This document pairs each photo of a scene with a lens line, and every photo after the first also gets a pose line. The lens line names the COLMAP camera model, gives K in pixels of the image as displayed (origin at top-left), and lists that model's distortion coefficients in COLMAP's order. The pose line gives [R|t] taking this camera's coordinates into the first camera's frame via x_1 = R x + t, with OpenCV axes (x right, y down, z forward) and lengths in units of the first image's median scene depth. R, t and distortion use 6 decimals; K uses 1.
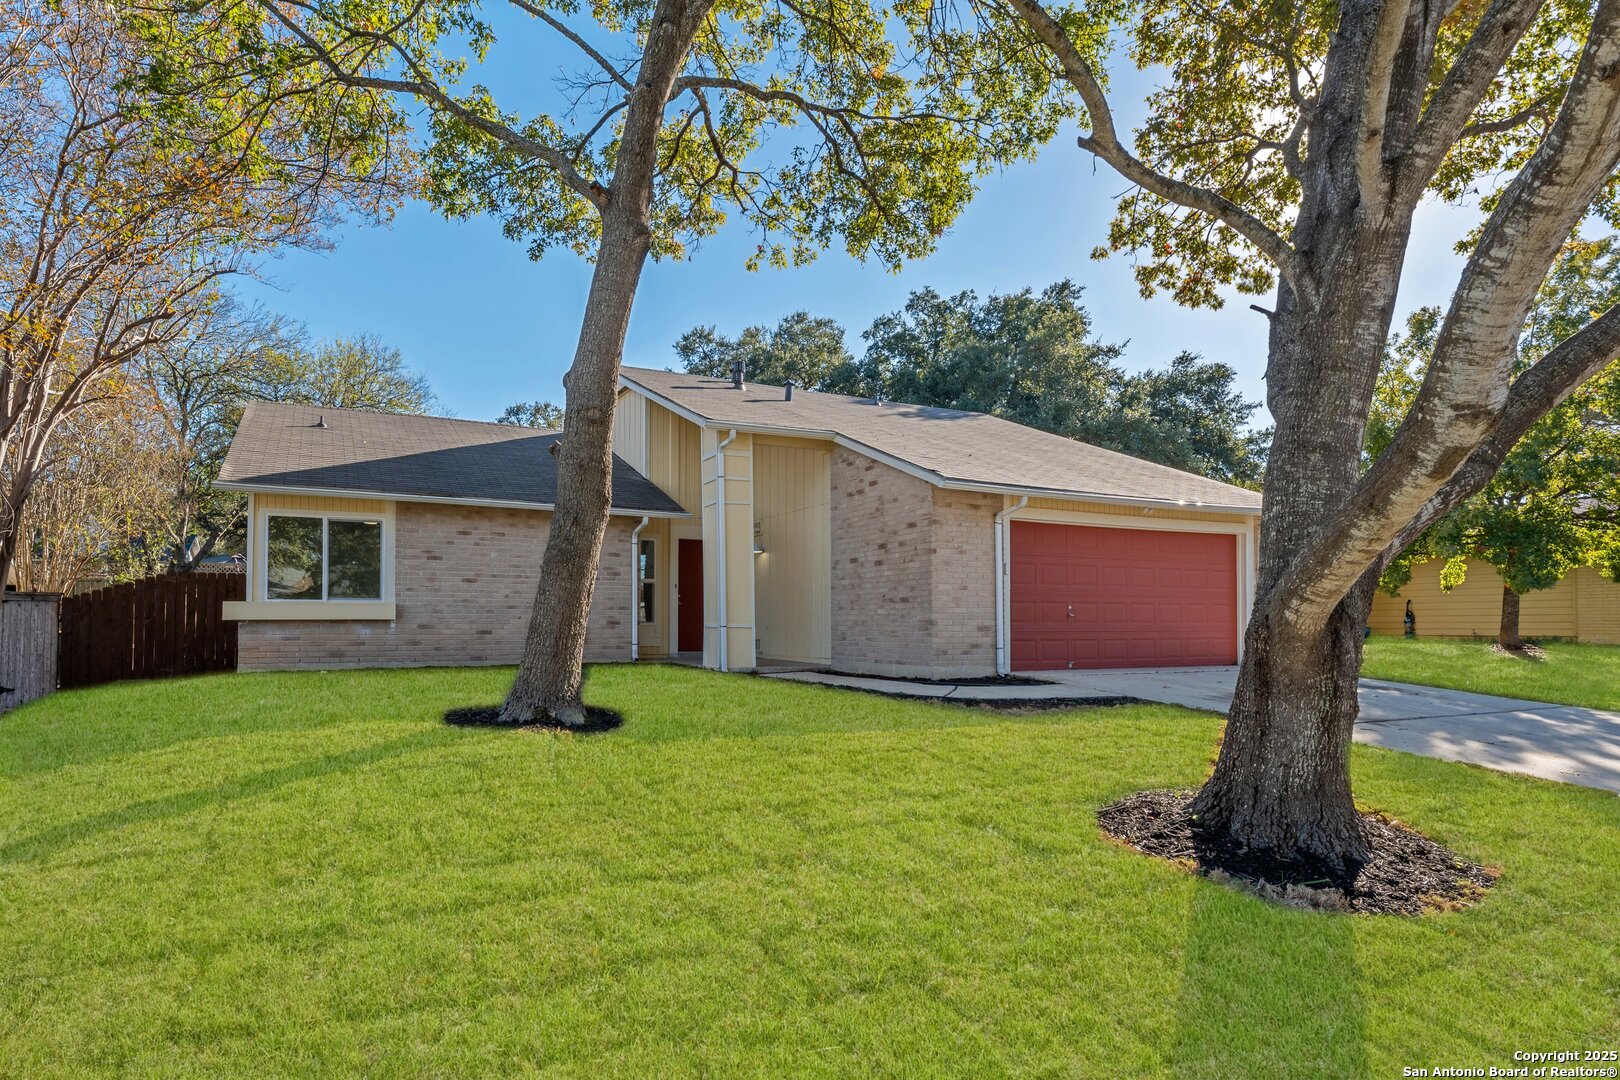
lens RADIAL K [[799.5, 0, 716.6], [0, 799.5, 600.8], [0, 0, 1]] dist [0.004294, 0.000068]
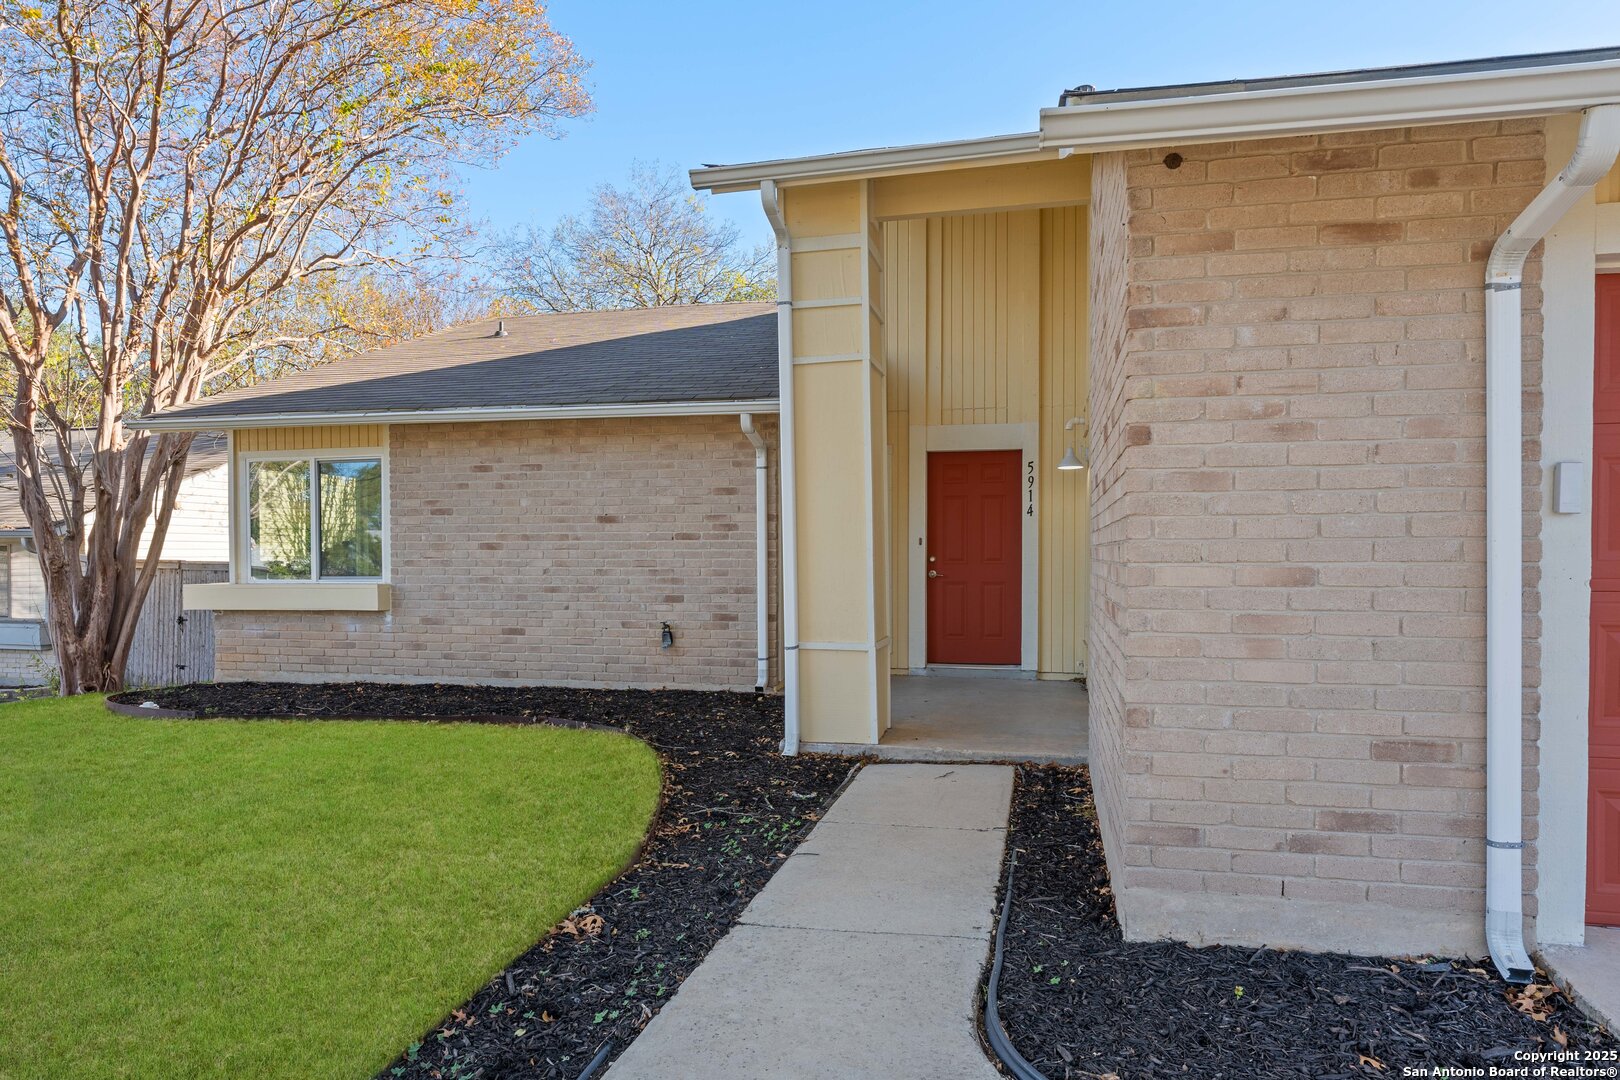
lens RADIAL K [[876.4, 0, 858.8], [0, 876.4, 569.4], [0, 0, 1]] dist [0.002828, 0.000570]
pose [[0.825806, 0.004676, -0.563934, 0.304564], [0.019130, 0.999158, 0.036299, -0.027050], [0.563629, -0.040764, 0.825021, 0.616164]]
